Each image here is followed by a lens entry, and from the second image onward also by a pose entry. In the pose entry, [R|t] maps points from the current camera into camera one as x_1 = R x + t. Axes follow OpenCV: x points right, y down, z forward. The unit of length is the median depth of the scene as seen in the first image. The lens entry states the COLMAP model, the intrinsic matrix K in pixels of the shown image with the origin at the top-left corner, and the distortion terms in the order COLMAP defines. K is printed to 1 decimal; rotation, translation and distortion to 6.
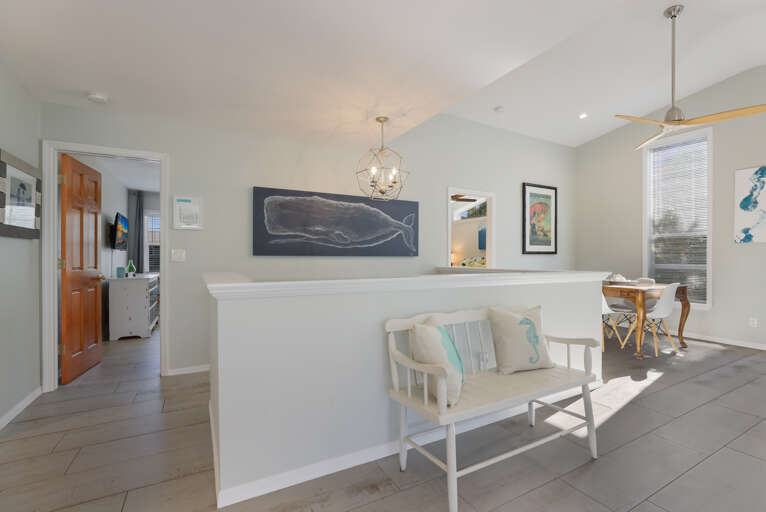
lens RADIAL K [[345.2, 0, 384.8], [0, 345.2, 256.6], [0, 0, 1]] dist [-0.016613, 0.003537]
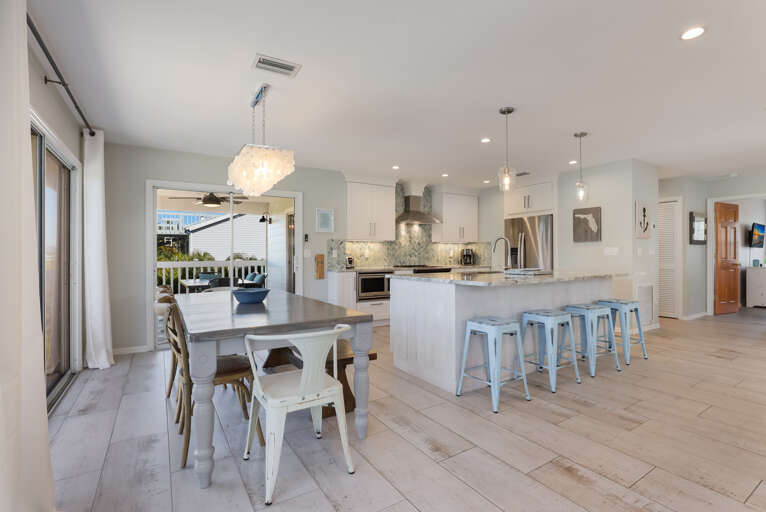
lens RADIAL K [[360.1, 0, 387.0], [0, 360.1, 255.7], [0, 0, 1]] dist [-0.004367, -0.000378]
pose [[0.066920, 0.005872, -0.997741, 0.891917], [0.000587, 0.999982, 0.005925, 0.005560], [0.997758, -0.000982, 0.066915, -0.929224]]
